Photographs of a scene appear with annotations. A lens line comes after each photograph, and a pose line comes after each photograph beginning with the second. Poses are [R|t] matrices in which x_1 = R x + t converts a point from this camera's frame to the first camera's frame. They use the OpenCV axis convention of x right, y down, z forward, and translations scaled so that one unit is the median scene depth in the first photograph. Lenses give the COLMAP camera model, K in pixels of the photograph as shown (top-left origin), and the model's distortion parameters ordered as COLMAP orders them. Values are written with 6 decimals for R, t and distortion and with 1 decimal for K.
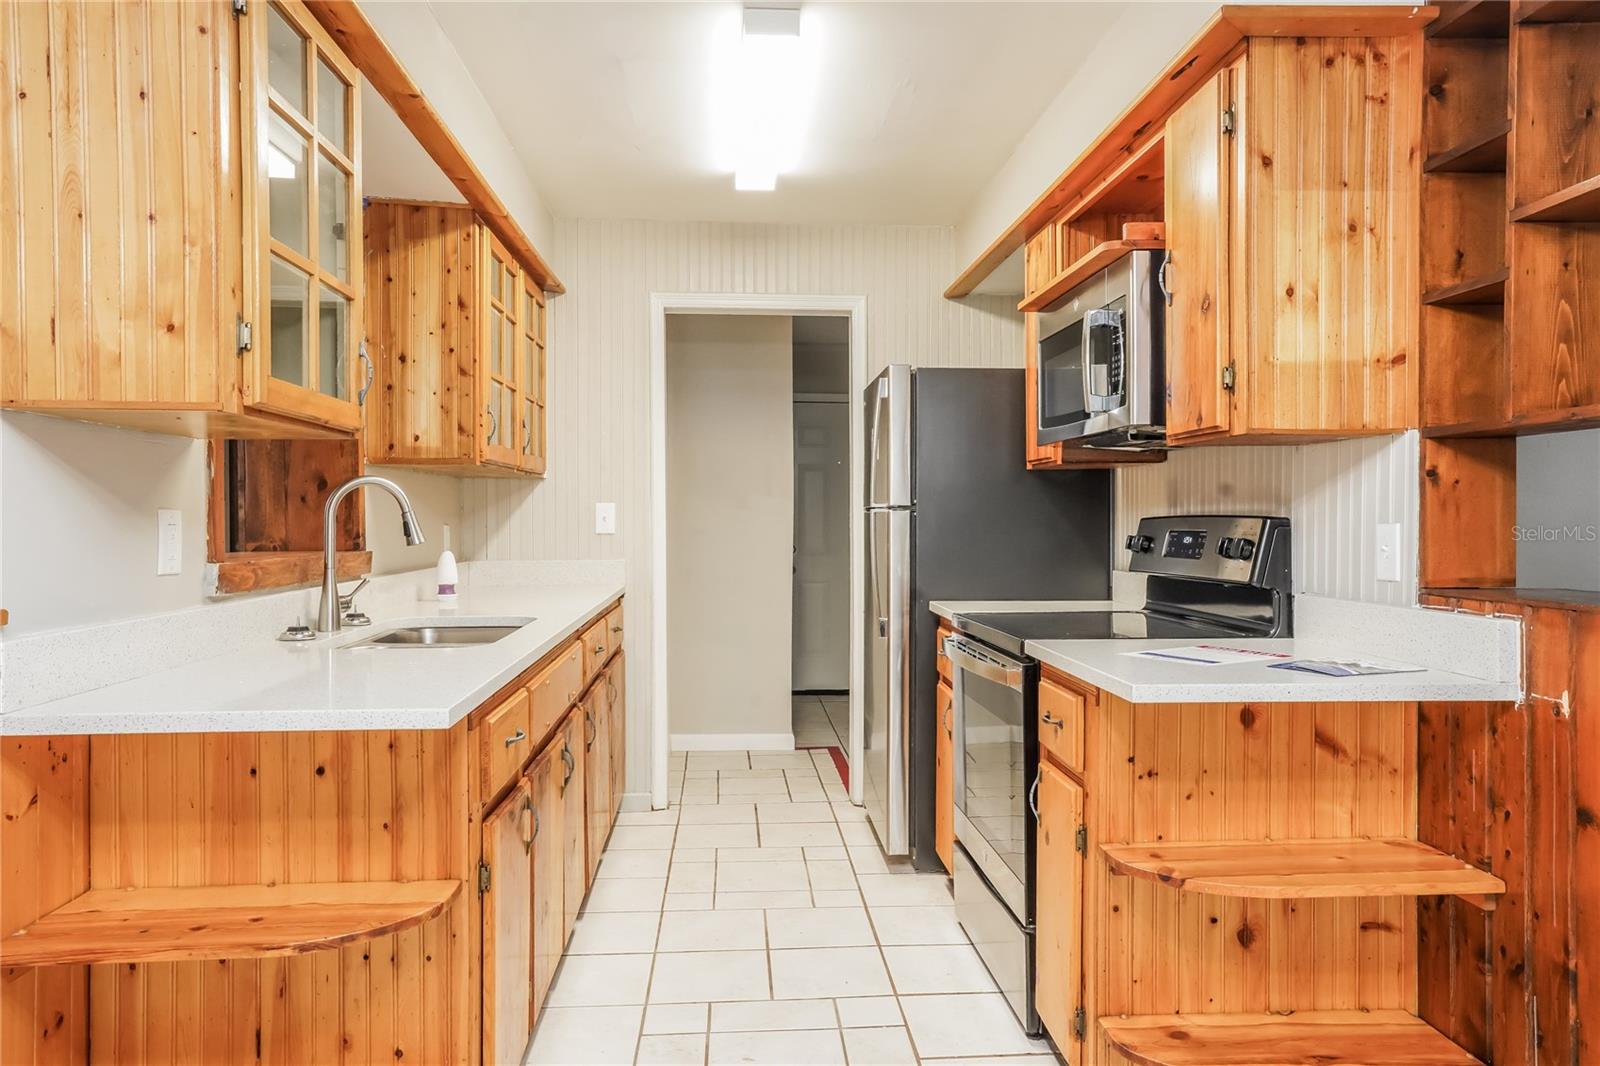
lens RADIAL K [[1095.3, 0, 797.6], [0, 1095.3, 532.7], [0, 0, 1]] dist [0.032180, 0.004761]
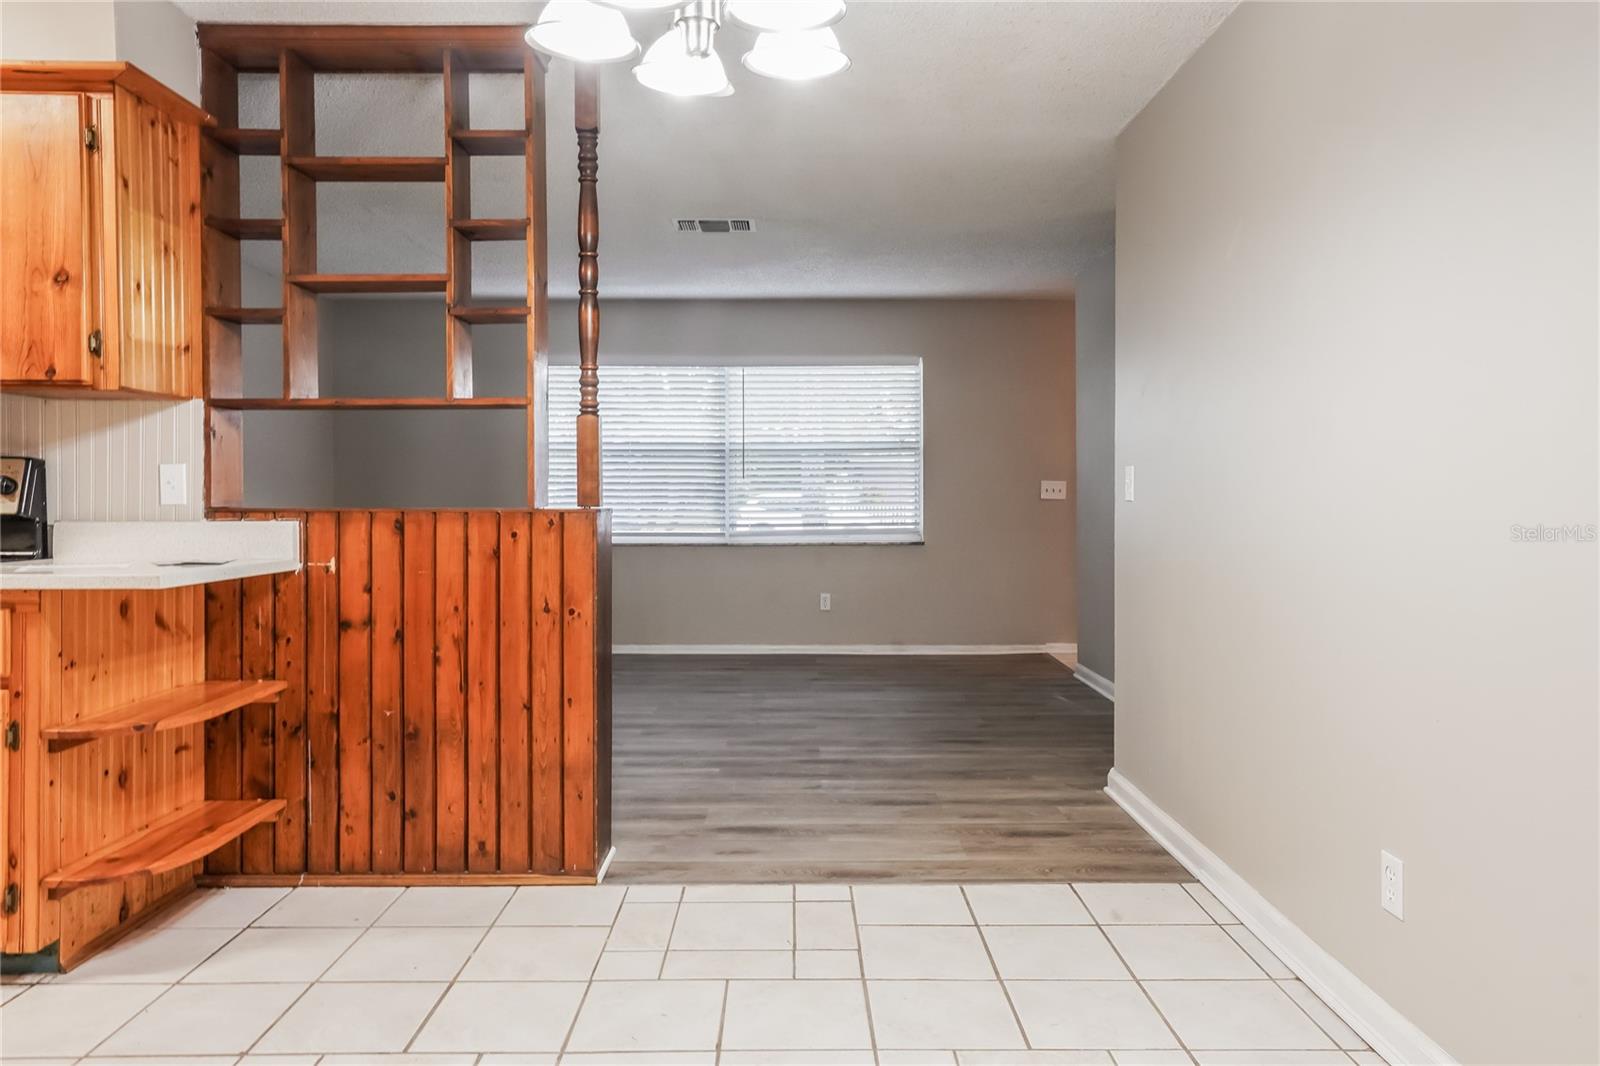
lens RADIAL K [[1095.3, 0, 796.6], [0, 1095.3, 520.9], [0, 0, 1]] dist [0.032180, 0.004761]
pose [[0.057103, -0.018631, 0.998194, -0.853253], [0.016866, 0.999701, 0.017695, 0.054502], [-0.998226, 0.015826, 0.057400, 0.136037]]
